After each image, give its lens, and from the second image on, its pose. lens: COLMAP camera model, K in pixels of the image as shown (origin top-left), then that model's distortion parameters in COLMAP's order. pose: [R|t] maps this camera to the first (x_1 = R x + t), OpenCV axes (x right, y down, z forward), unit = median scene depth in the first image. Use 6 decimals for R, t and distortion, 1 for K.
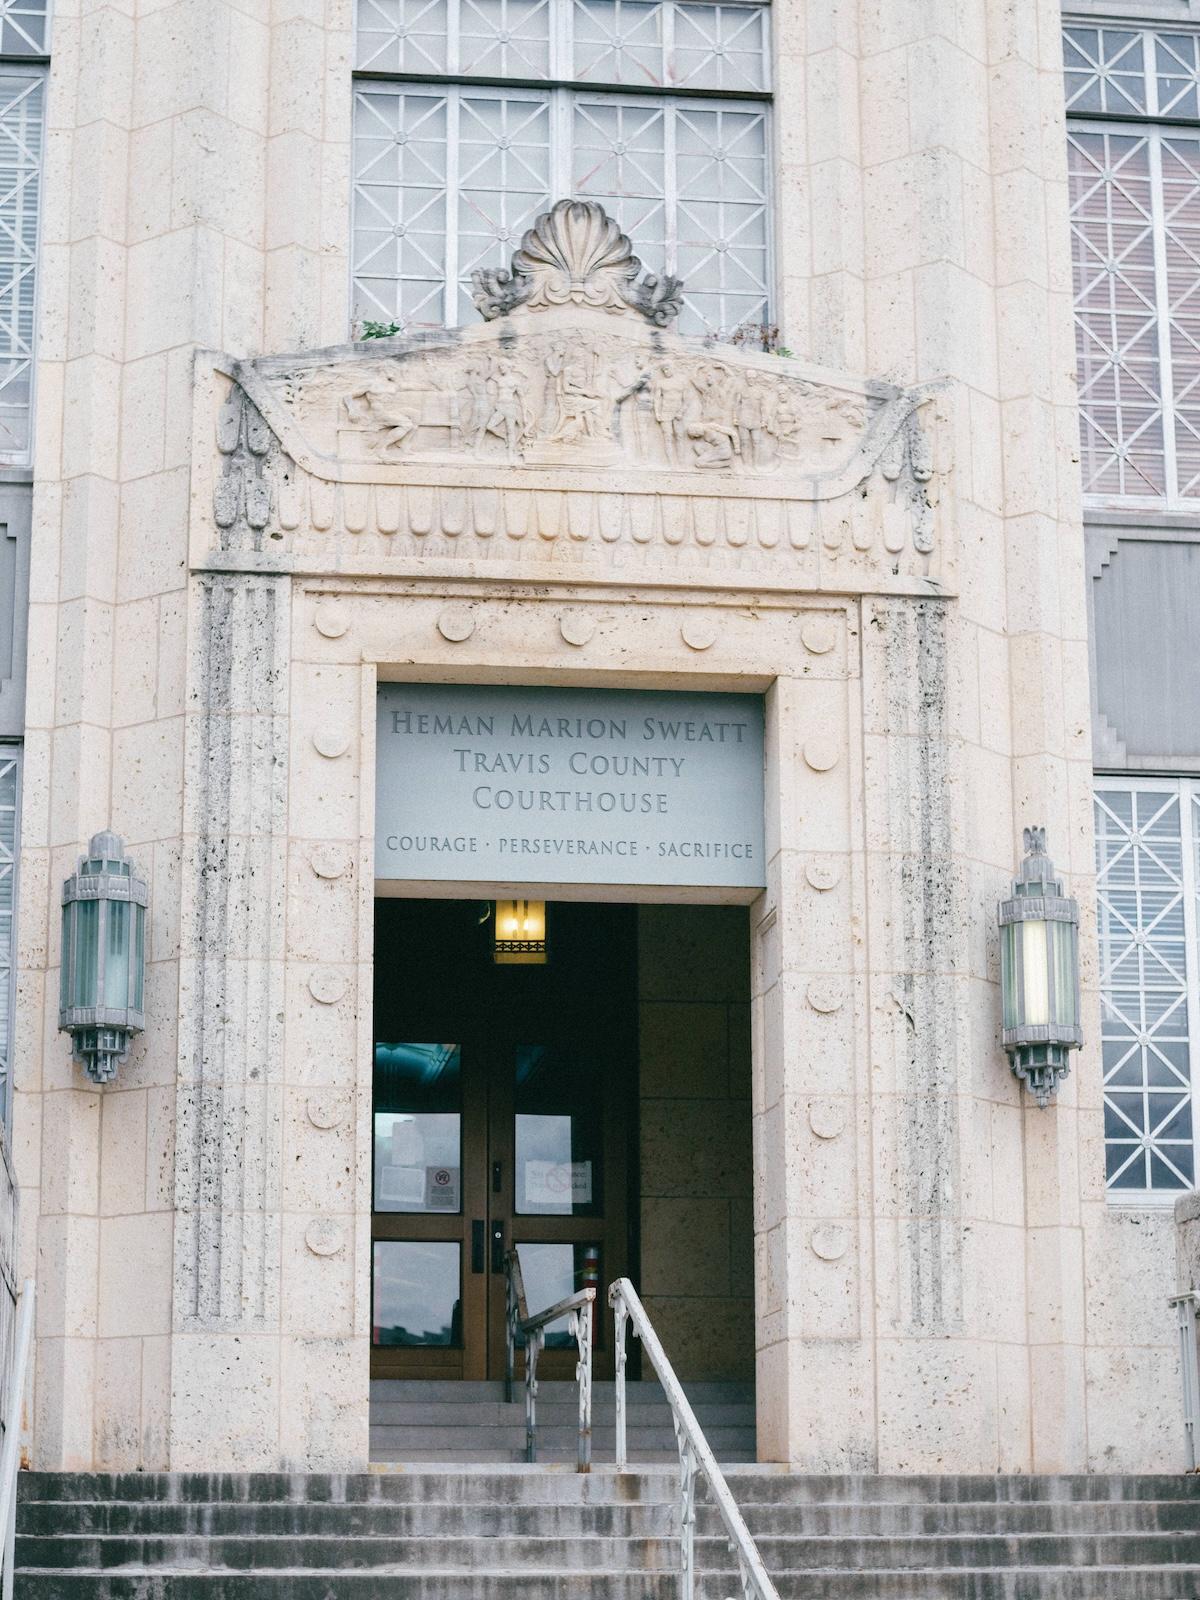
lens RADIAL K [[3903.8, 0, 600.0], [0, 3903.8, 800.0], [0, 0, 1]] dist [-0.169956, 0.289673]
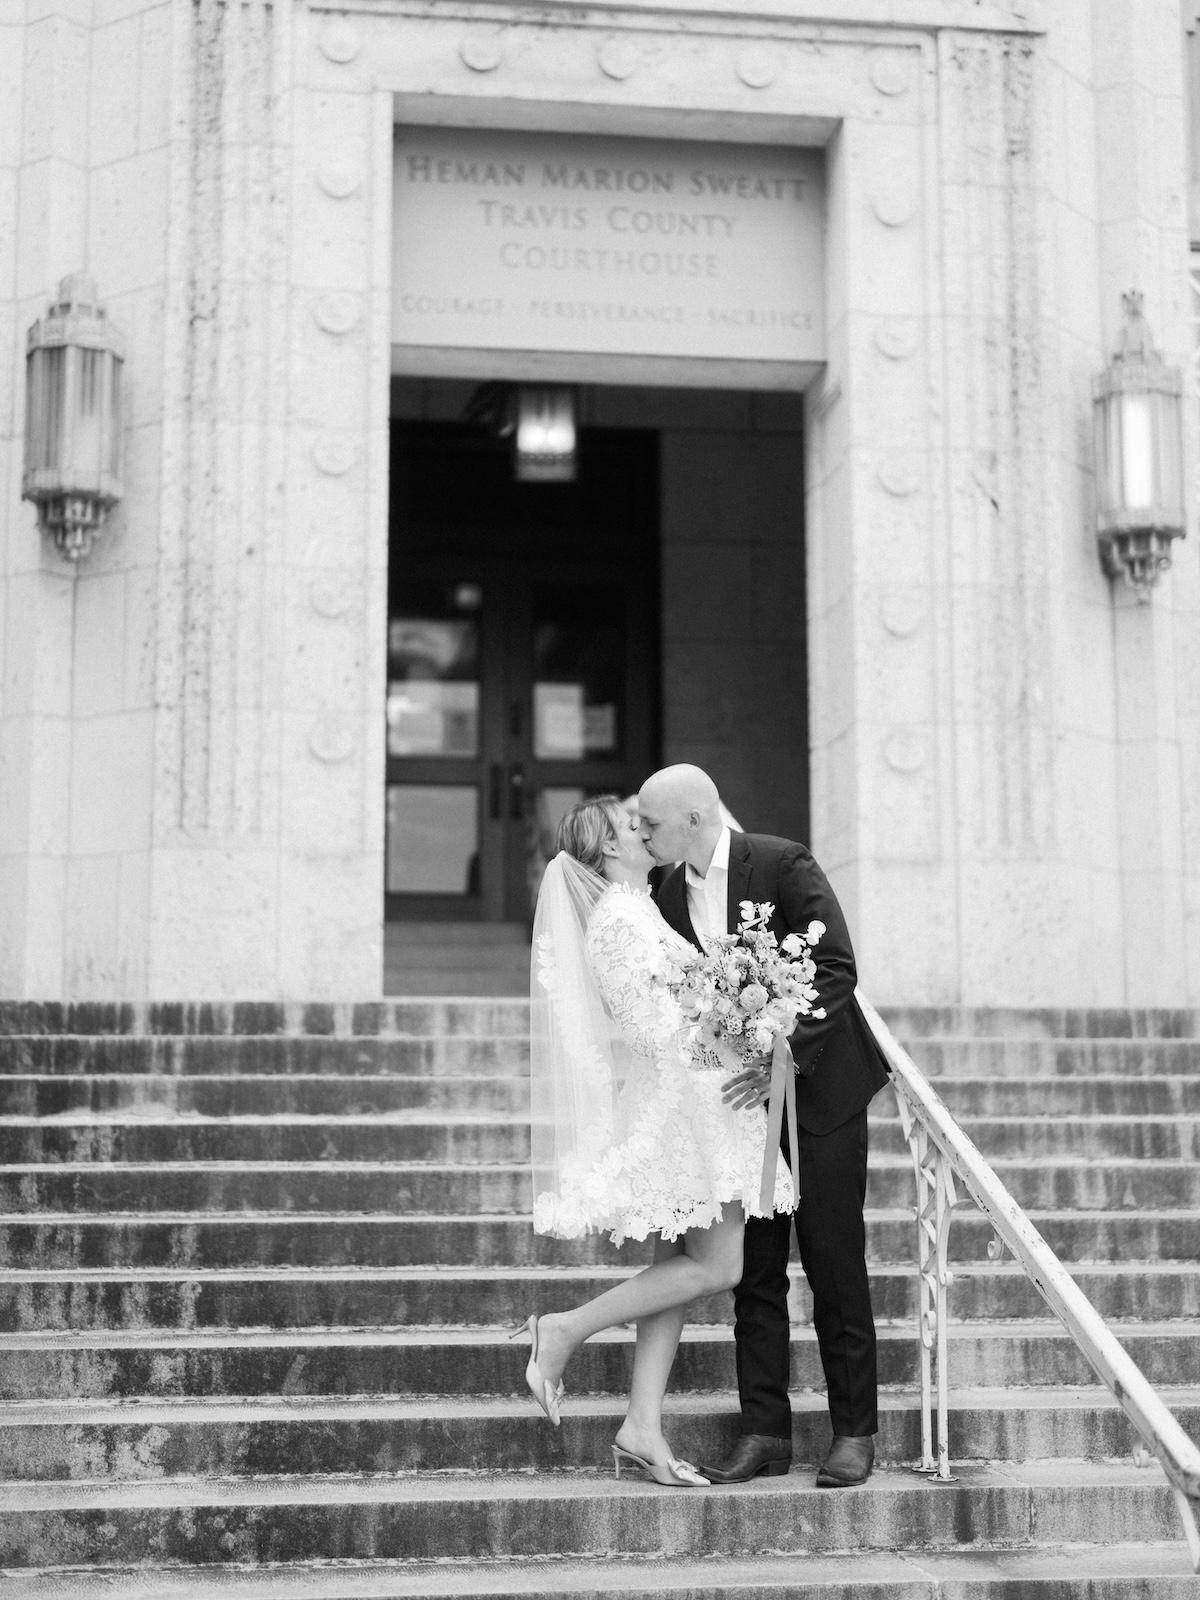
lens RADIAL K [[2581.5, 0, 600.0], [0, 2581.5, 800.0], [0, 0, 1]] dist [-0.005690, 0.126629]
pose [[0.999726, 0.003364, 0.023176, -0.023533], [-0.004859, 0.997890, 0.064741, 0.086669], [-0.022909, -0.064836, 0.997633, 0.415253]]
